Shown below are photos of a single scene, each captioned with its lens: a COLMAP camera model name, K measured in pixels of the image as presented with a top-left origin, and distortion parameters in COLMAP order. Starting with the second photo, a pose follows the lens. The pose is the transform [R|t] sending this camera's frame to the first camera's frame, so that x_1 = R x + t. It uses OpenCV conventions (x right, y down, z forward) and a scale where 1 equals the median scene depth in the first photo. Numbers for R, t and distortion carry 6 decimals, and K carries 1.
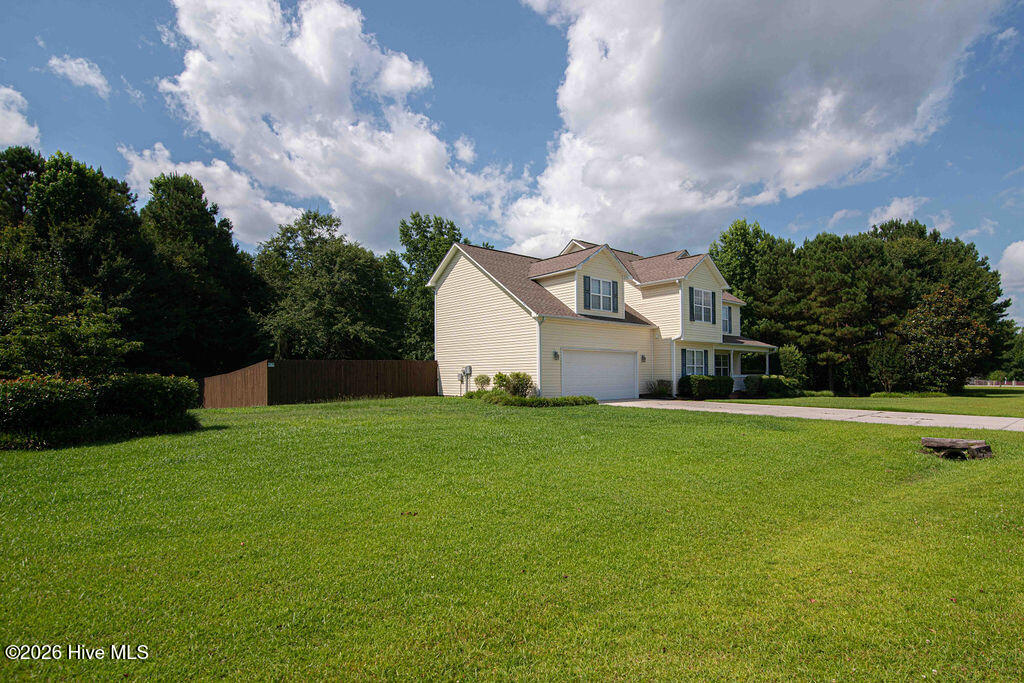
lens RADIAL K [[485.0, 0, 513.4], [0, 485.0, 352.3], [0, 0, 1]] dist [-0.025521, 0.000355]
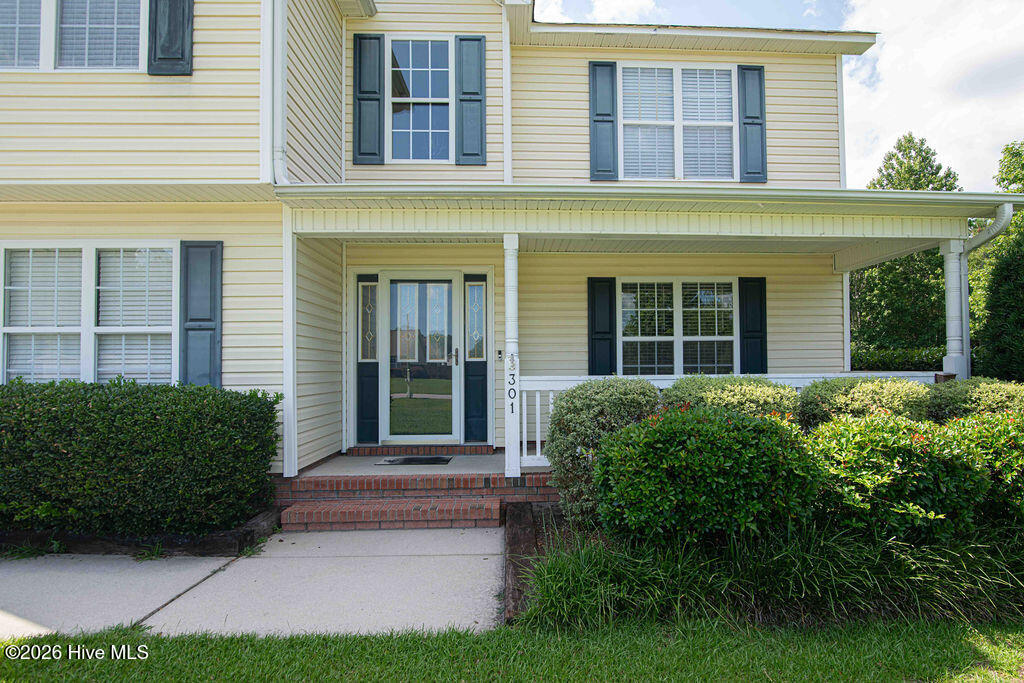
lens RADIAL K [[485.0, 0, 513.4], [0, 485.0, 352.3], [0, 0, 1]] dist [-0.025521, 0.000355]
pose [[0.790889, -0.023151, -0.611521, 0.623257], [0.030820, 0.999523, 0.002020, 0.042289], [0.611183, -0.020444, 0.791226, 0.971481]]
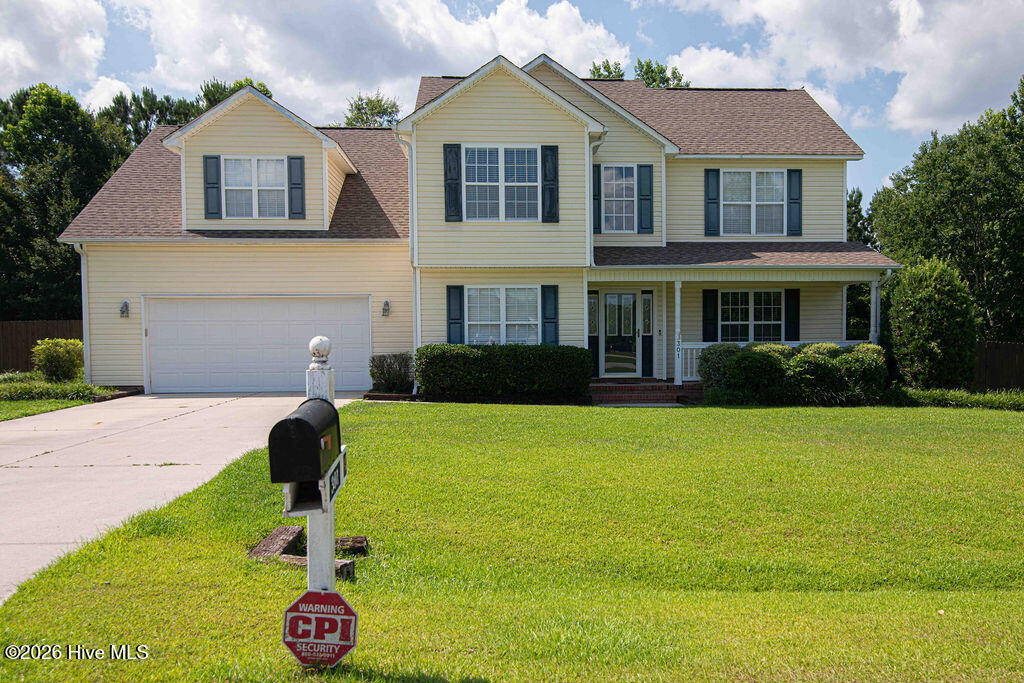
lens RADIAL K [[843.7, 0, 512.0], [0, 843.7, 341.5], [0, 0, 1]] dist [-0.002826, -0.003659]
pose [[0.806708, -0.001067, -0.590949, 0.844862], [0.030484, 0.998742, 0.039811, 0.015515], [0.590163, -0.050131, 0.805726, 0.396833]]
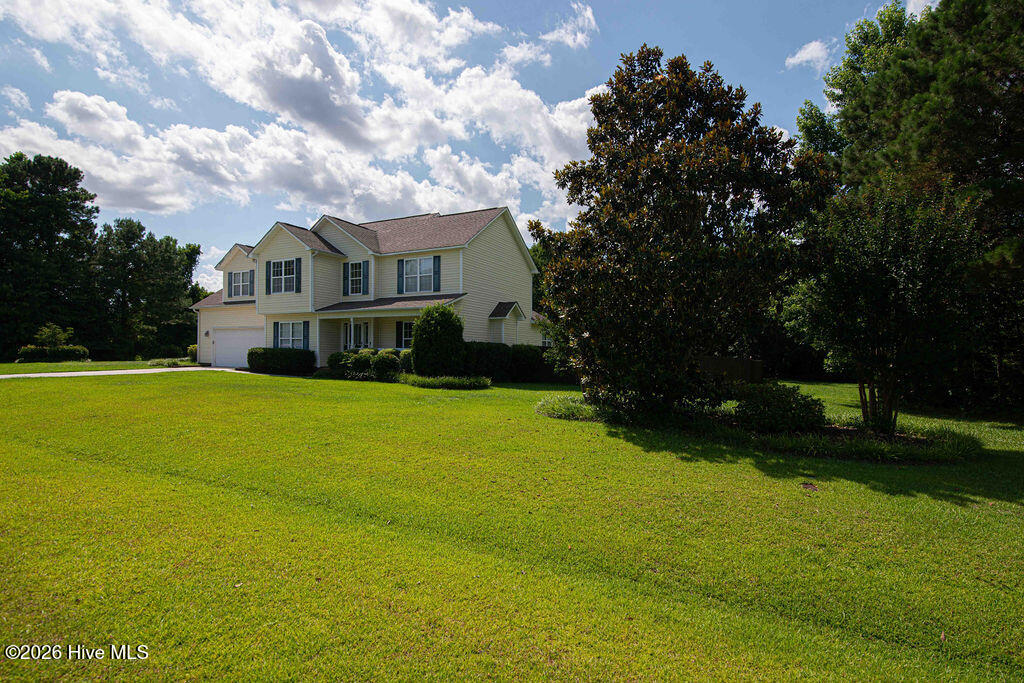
lens RADIAL K [[485.0, 0, 513.4], [0, 485.0, 352.3], [0, 0, 1]] dist [-0.025521, 0.000355]
pose [[0.417122, 0.002816, -0.908846, 1.466910], [0.031479, 0.999350, 0.017544, 0.054200], [0.908305, -0.035928, 0.416763, 1.017373]]
